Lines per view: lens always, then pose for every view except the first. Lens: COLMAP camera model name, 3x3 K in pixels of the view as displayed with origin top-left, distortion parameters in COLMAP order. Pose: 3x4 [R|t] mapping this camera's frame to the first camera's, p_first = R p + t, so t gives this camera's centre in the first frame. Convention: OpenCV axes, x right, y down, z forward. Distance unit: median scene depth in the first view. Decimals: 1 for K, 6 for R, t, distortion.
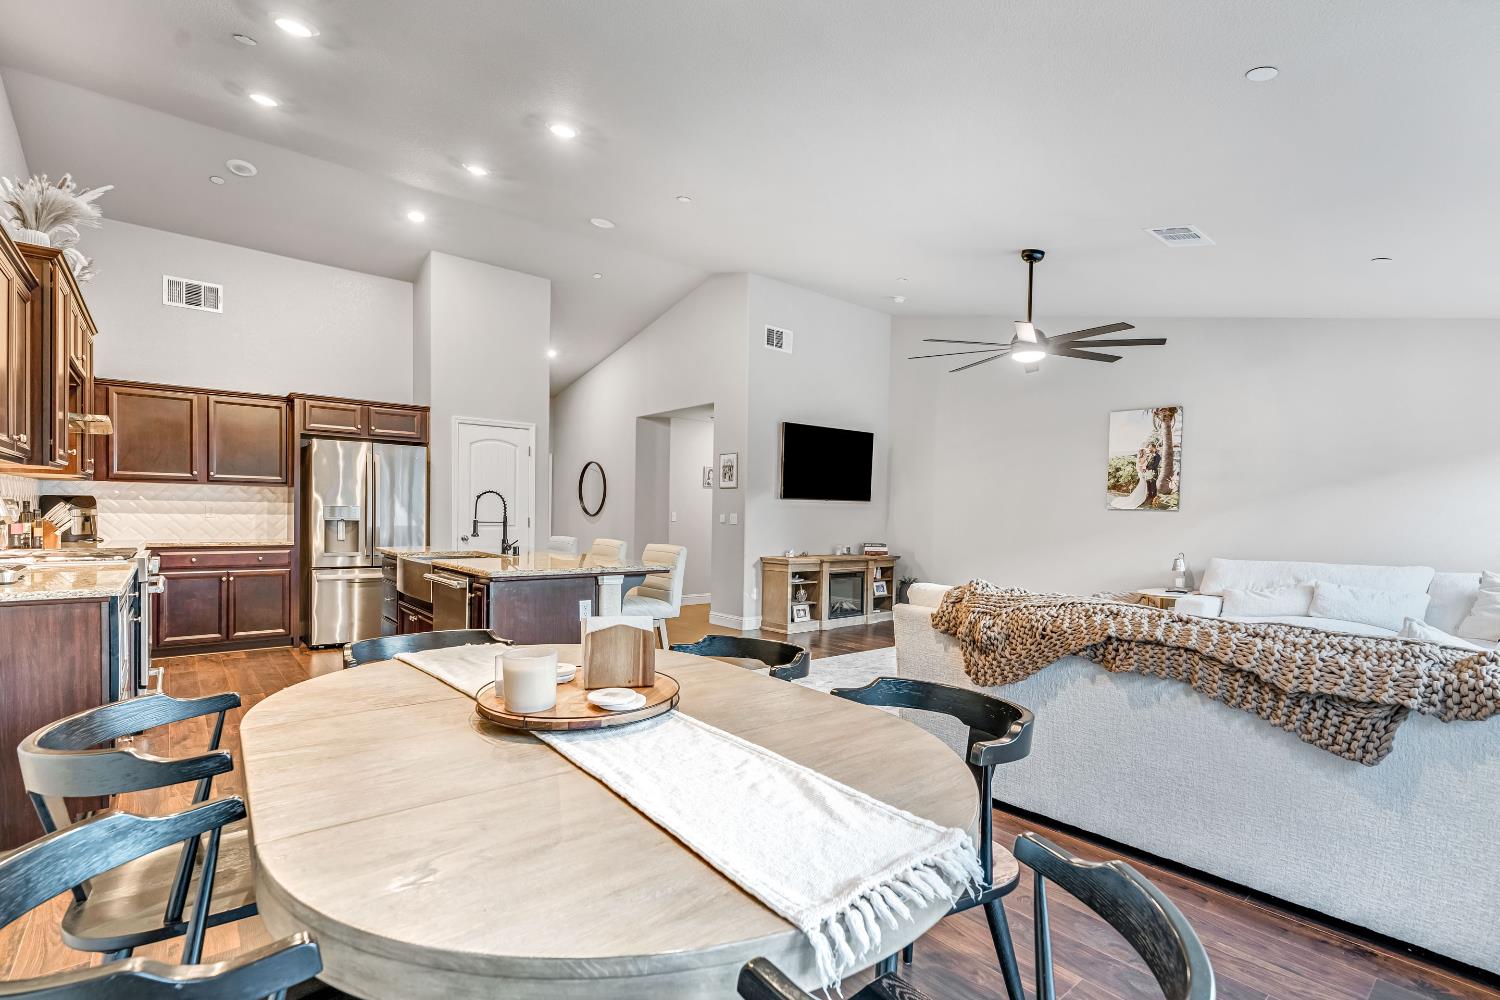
lens RADIAL K [[693.9, 0, 755.0], [0, 693.9, 526.8], [0, 0, 1]] dist [-0.005174, 0.000924]
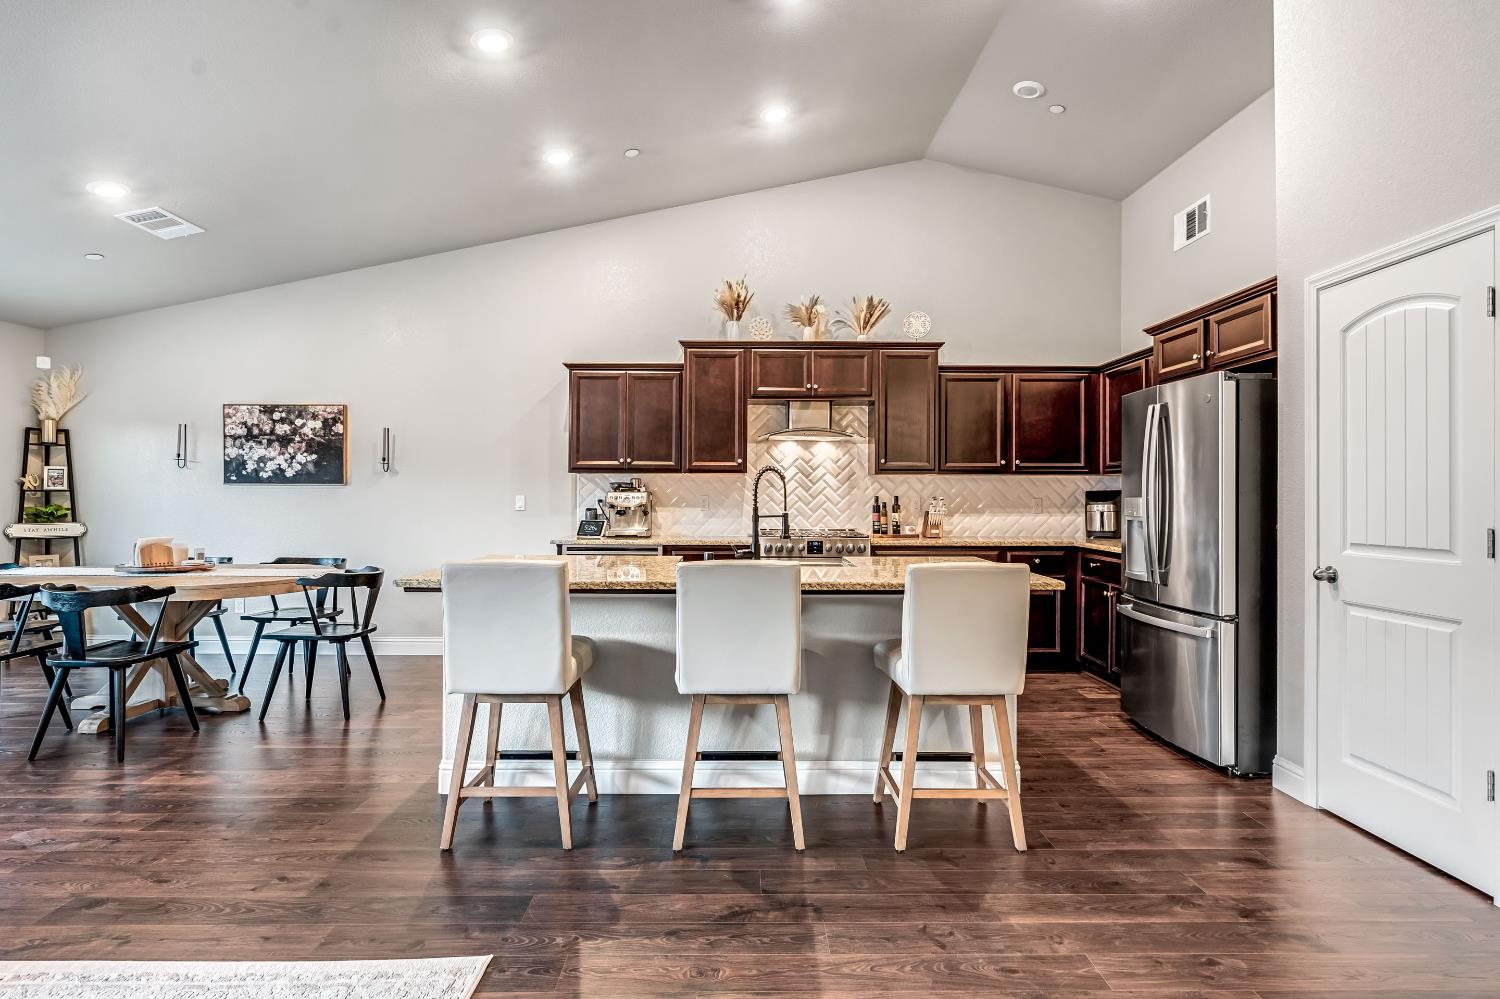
lens RADIAL K [[786.4, 0, 755.1], [0, 786.4, 488.8], [0, 0, 1]] dist [-0.002023, 0.001599]
pose [[-0.630672, -0.027262, -0.775571, 0.148341], [-0.032375, 0.999437, -0.008805, -0.019406], [0.775374, 0.019556, -0.631200, 1.115394]]
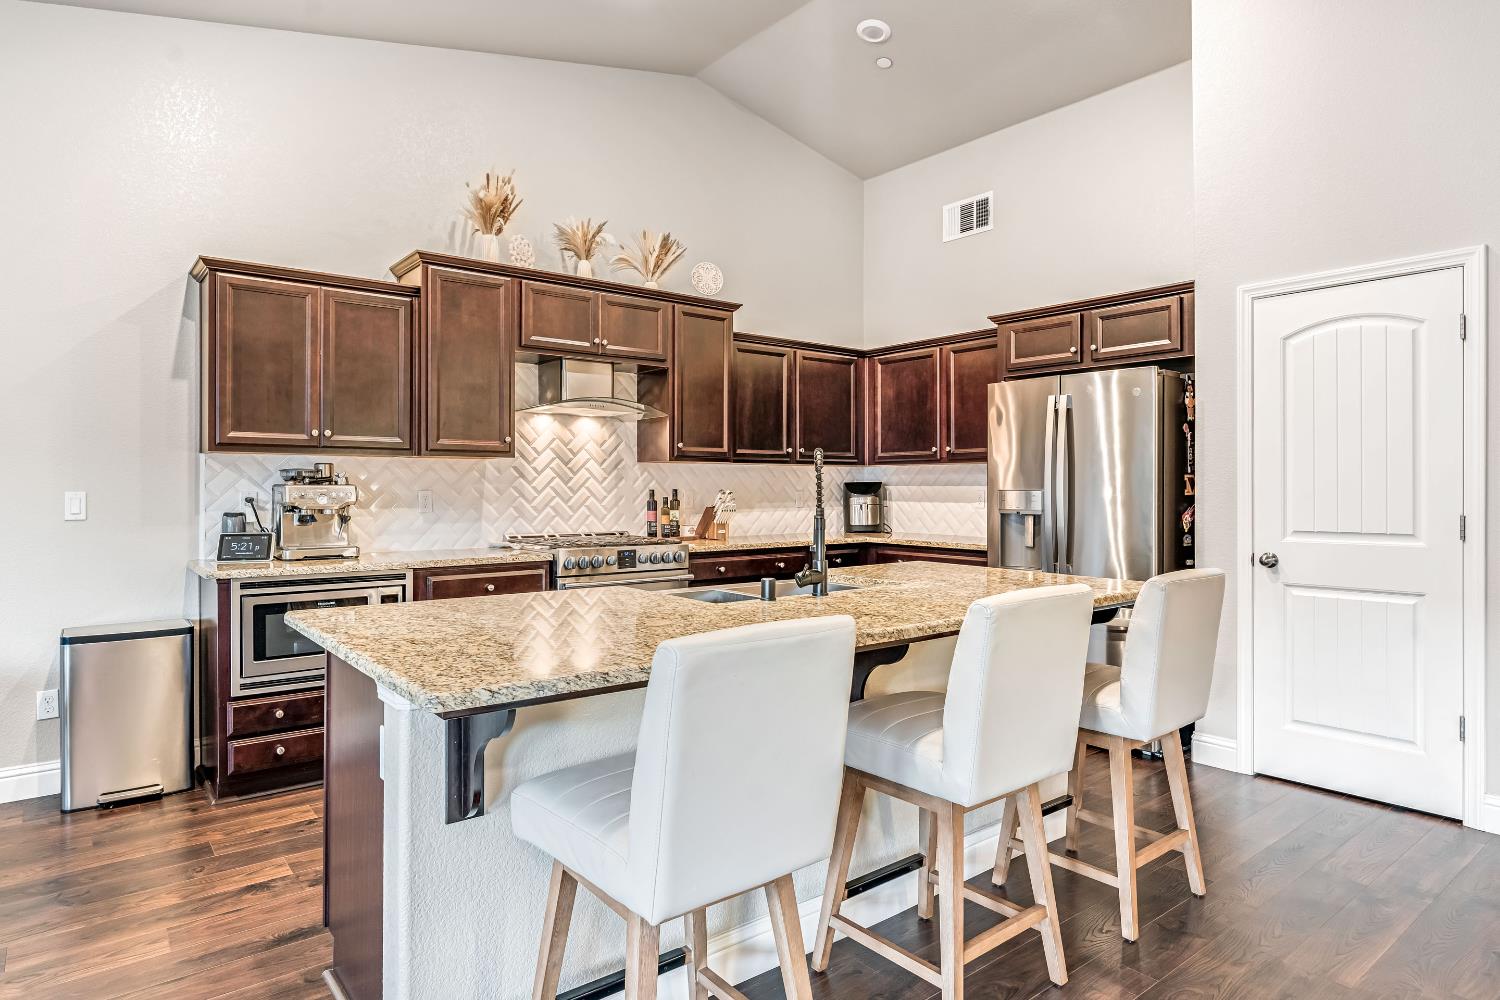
lens RADIAL K [[862.3, 0, 751.8], [0, 862.3, 489.5], [0, 0, 1]] dist [-0.000593, 0.000607]
pose [[-0.021281, -0.015288, -0.999657, 0.138433], [-0.022373, 0.999640, -0.014811, -0.013399], [0.999523, 0.022050, -0.021616, 0.745026]]
